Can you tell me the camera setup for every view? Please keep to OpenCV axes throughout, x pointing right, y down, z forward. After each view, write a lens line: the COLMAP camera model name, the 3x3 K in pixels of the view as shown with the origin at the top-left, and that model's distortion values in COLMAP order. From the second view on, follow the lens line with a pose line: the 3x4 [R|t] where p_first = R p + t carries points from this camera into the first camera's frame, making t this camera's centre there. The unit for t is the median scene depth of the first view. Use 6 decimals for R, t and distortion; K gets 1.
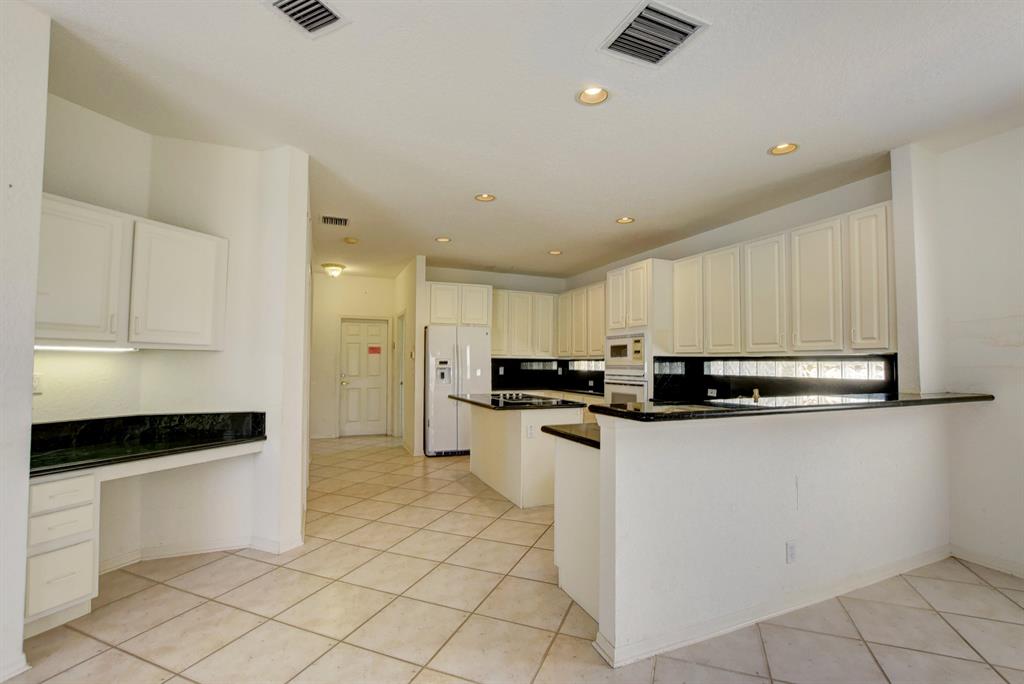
lens RADIAL K [[458.4, 0, 513.3], [0, 458.4, 347.8], [0, 0, 1]] dist [-0.026136, 0.000852]
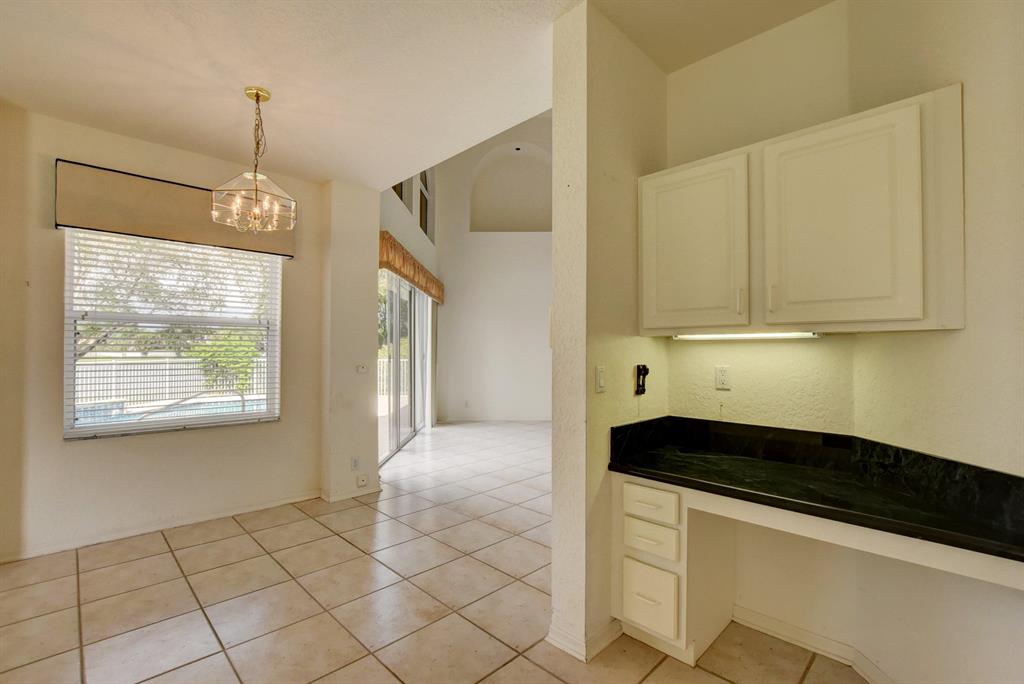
lens RADIAL K [[458.4, 0, 513.3], [0, 458.4, 347.8], [0, 0, 1]] dist [-0.026136, 0.000852]
pose [[-0.368212, -0.010428, -0.929683, -0.026854], [0.028384, 0.999345, -0.022451, 0.013163], [0.929308, -0.034655, -0.367675, 0.415047]]
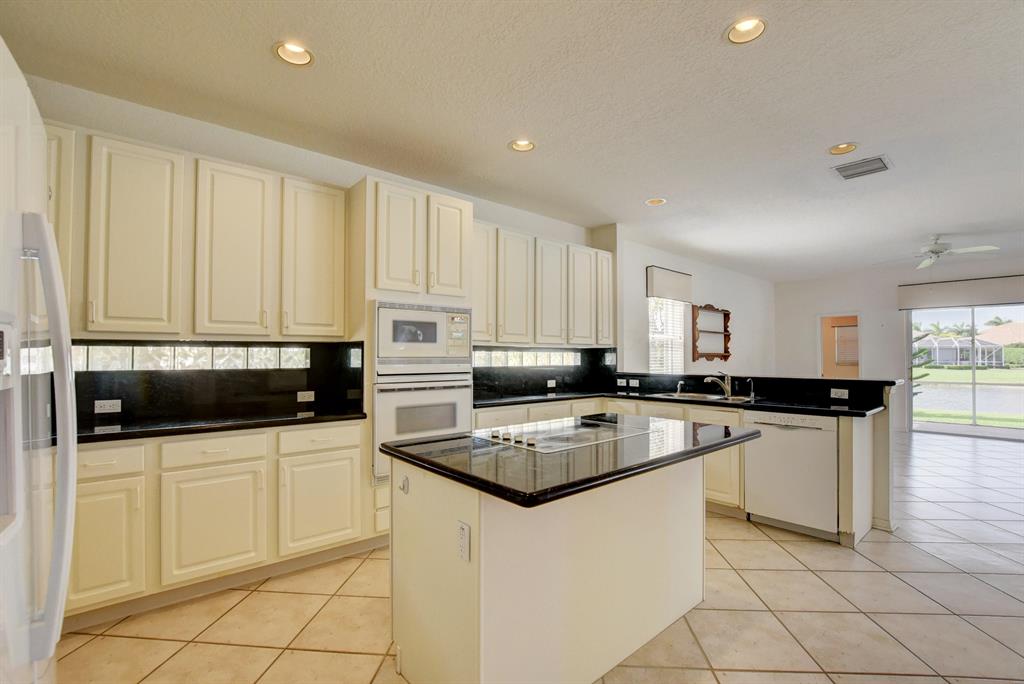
lens RADIAL K [[458.4, 0, 513.3], [0, 458.4, 347.8], [0, 0, 1]] dist [-0.026136, 0.000852]
pose [[-0.301483, 0.004945, 0.953459, -0.332460], [-0.041479, 0.998972, -0.018296, 0.031008], [-0.952569, -0.045064, -0.300968, 1.008140]]
